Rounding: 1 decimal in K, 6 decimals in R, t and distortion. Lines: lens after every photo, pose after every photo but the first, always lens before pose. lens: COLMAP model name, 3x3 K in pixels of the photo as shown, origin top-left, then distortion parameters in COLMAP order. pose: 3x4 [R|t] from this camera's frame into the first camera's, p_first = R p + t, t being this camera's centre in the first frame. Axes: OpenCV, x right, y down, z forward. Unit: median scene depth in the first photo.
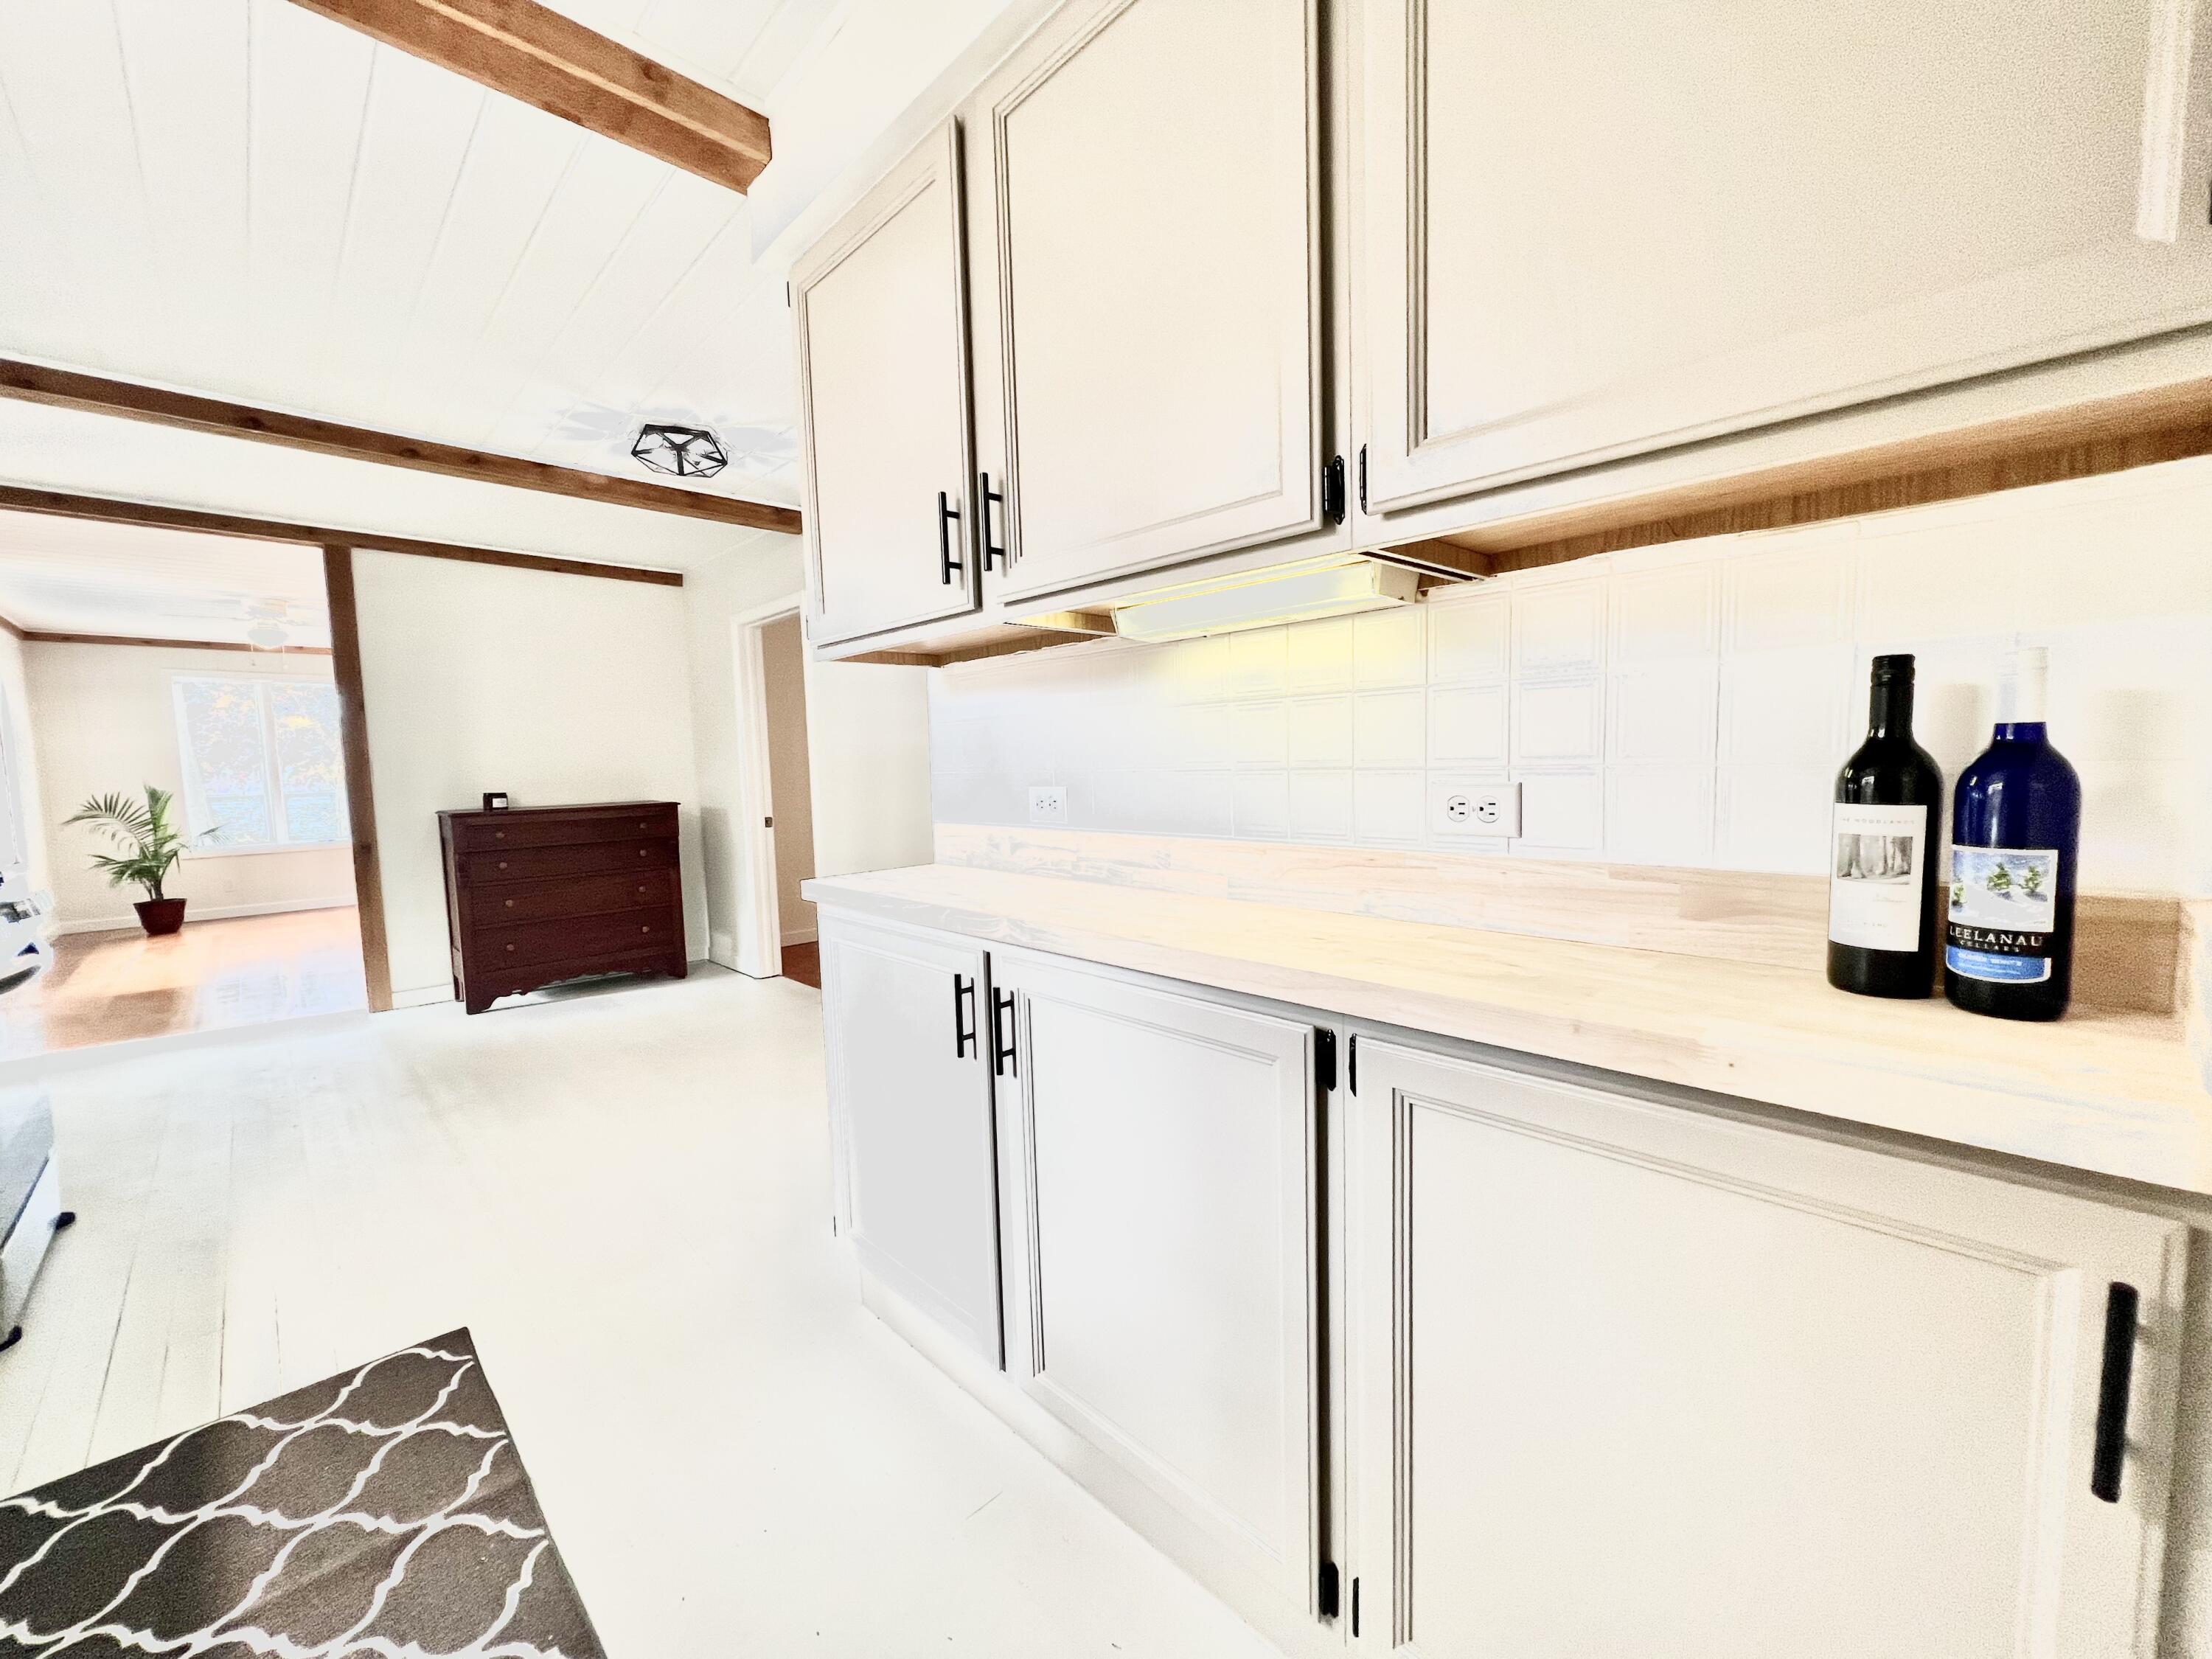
lens RADIAL K [[887.3, 0, 1111.3], [0, 887.3, 829.6], [0, 0, 1]] dist [-0.001143, -0.000948]
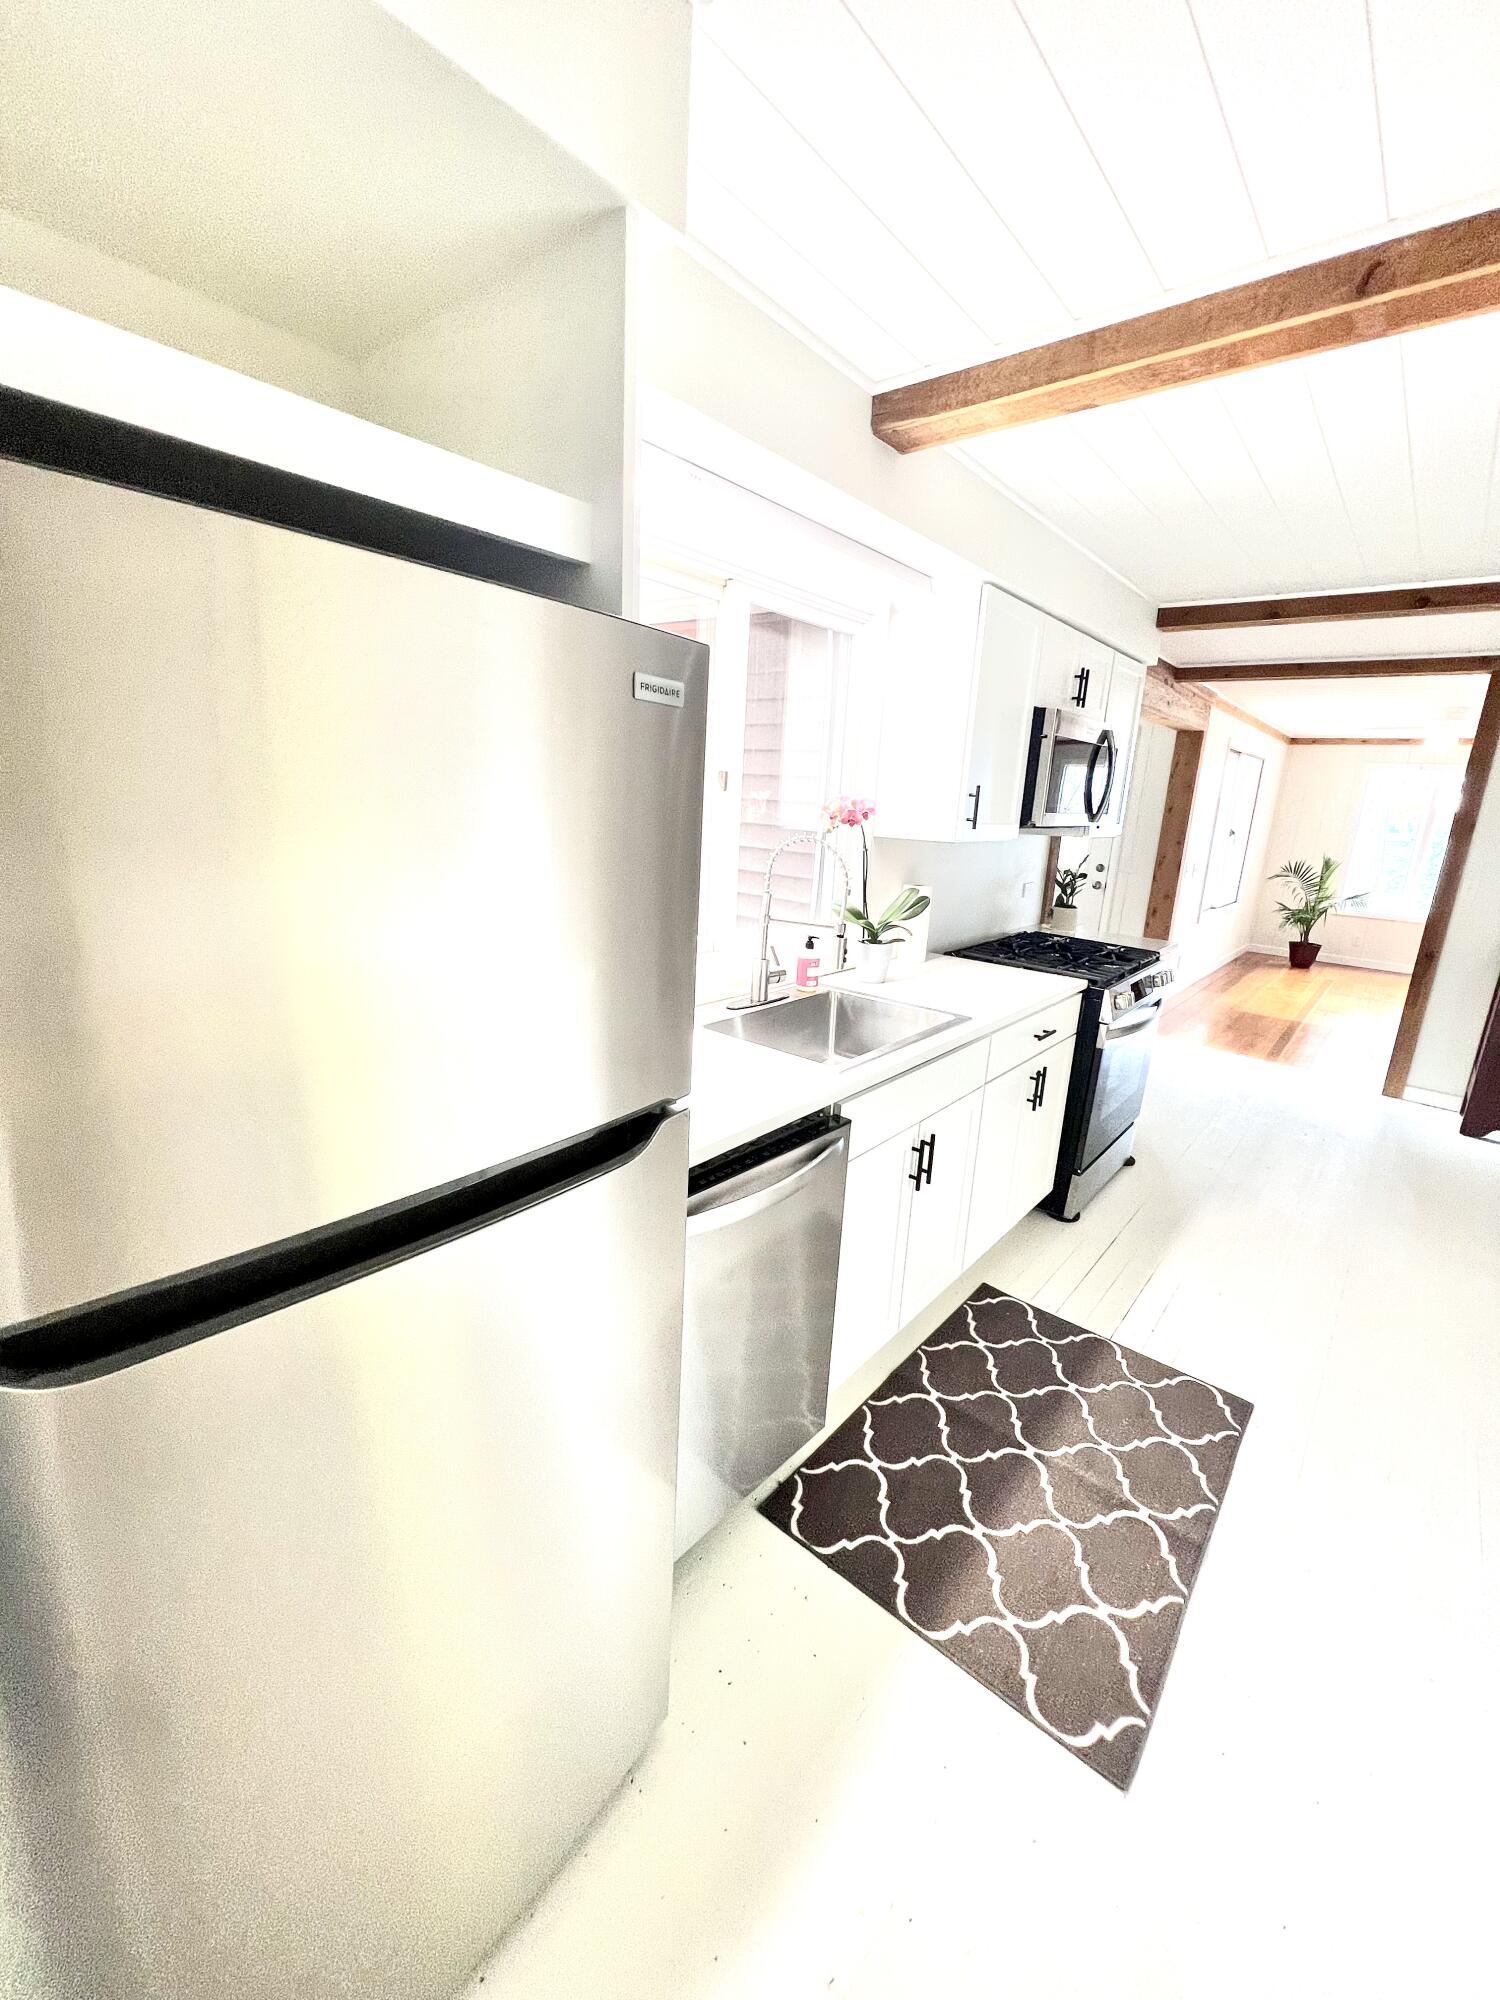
lens RADIAL K [[802.3, 0, 750.8], [0, 802.3, 995.7], [0, 0, 1]] dist [-0.001143, -0.000948]
pose [[0.095638, 0.275106, -0.956645, 0.042285], [-0.136114, 0.955637, 0.261209, -0.061722], [0.986066, 0.105231, 0.128841, 0.027346]]
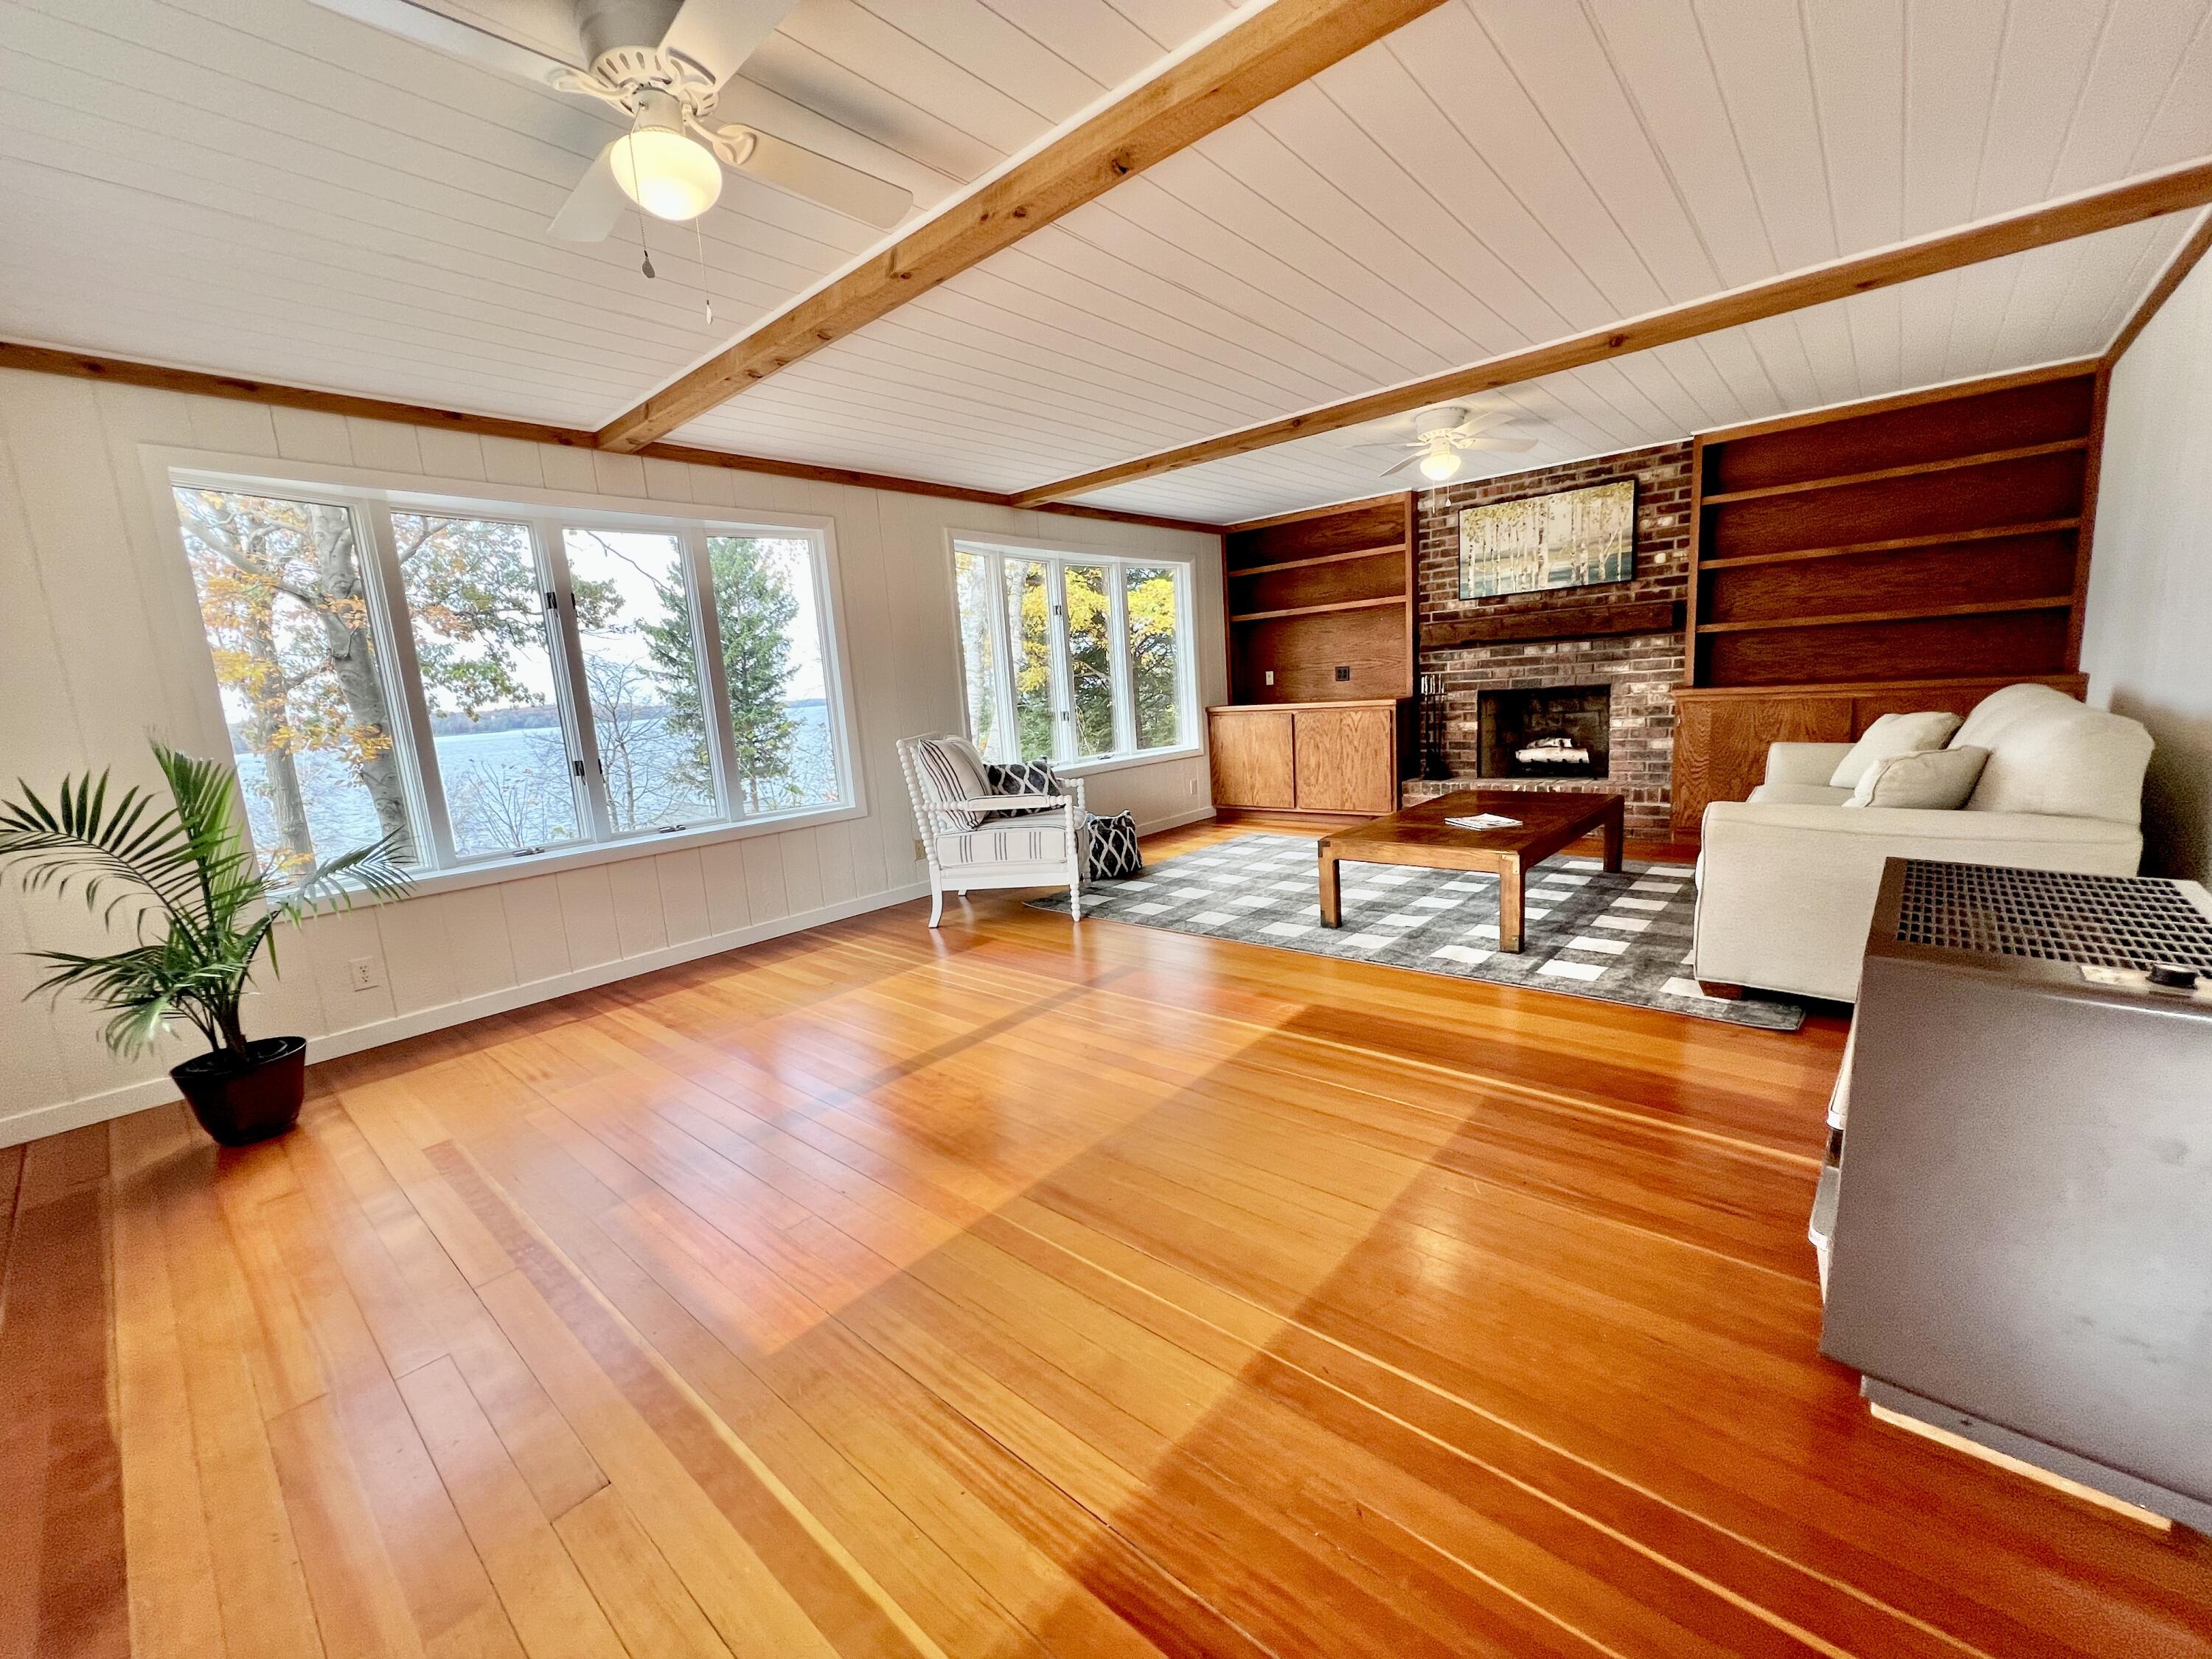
lens RADIAL K [[887.3, 0, 1103.0], [0, 887.3, 835.6], [0, 0, 1]] dist [-0.001143, -0.000948]
pose [[0.996668, -0.045468, 0.067722, -0.954783], [0.039138, 0.994988, 0.092019, -0.044265], [-0.071567, -0.089062, 0.993452, 0.791625]]
